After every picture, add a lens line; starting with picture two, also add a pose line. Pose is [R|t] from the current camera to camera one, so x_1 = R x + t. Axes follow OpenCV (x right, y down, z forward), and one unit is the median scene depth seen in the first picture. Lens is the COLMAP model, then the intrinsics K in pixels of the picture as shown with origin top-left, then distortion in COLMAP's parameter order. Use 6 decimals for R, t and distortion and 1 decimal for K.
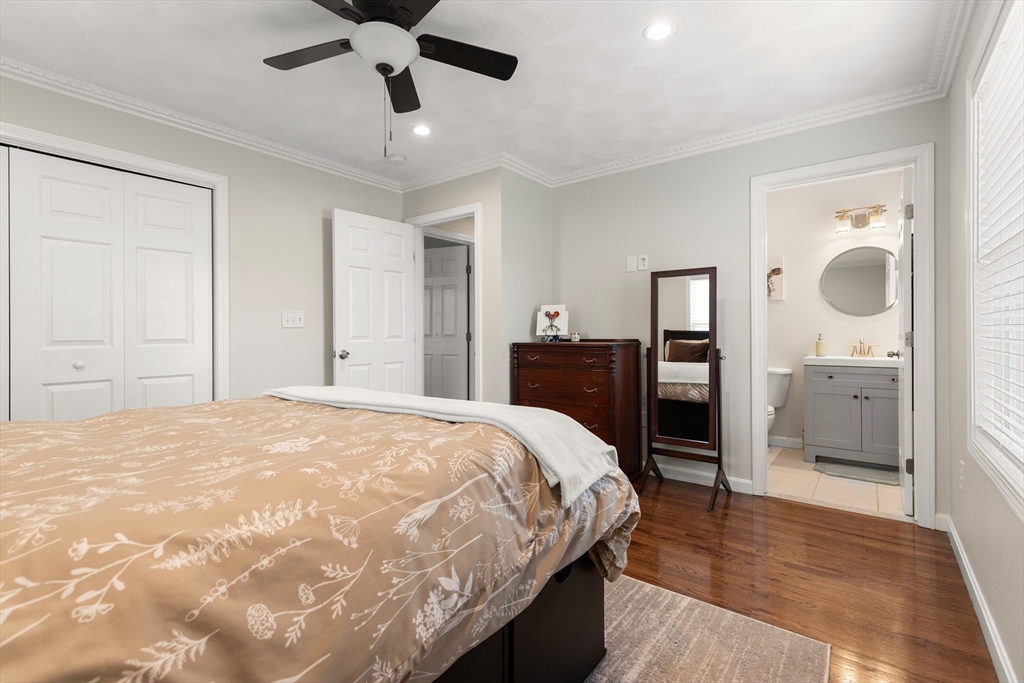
lens RADIAL K [[464.8, 0, 511.2], [0, 464.8, 337.1], [0, 0, 1]] dist [0.004806, -0.001625]
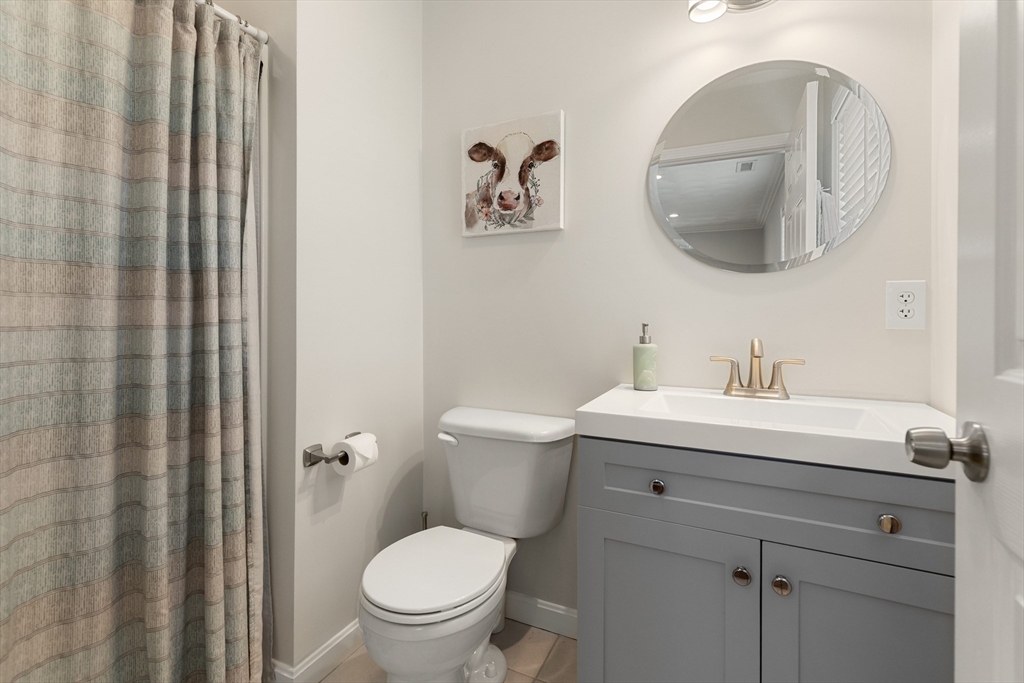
lens RADIAL K [[464.8, 0, 518.5], [0, 464.8, 319.0], [0, 0, 1]] dist [0.004806, -0.001625]
pose [[0.976307, 0.006821, 0.216282, 0.501383], [-0.006083, 0.999973, -0.004079, -0.008677], [-0.216304, 0.002667, 0.976322, 0.690516]]
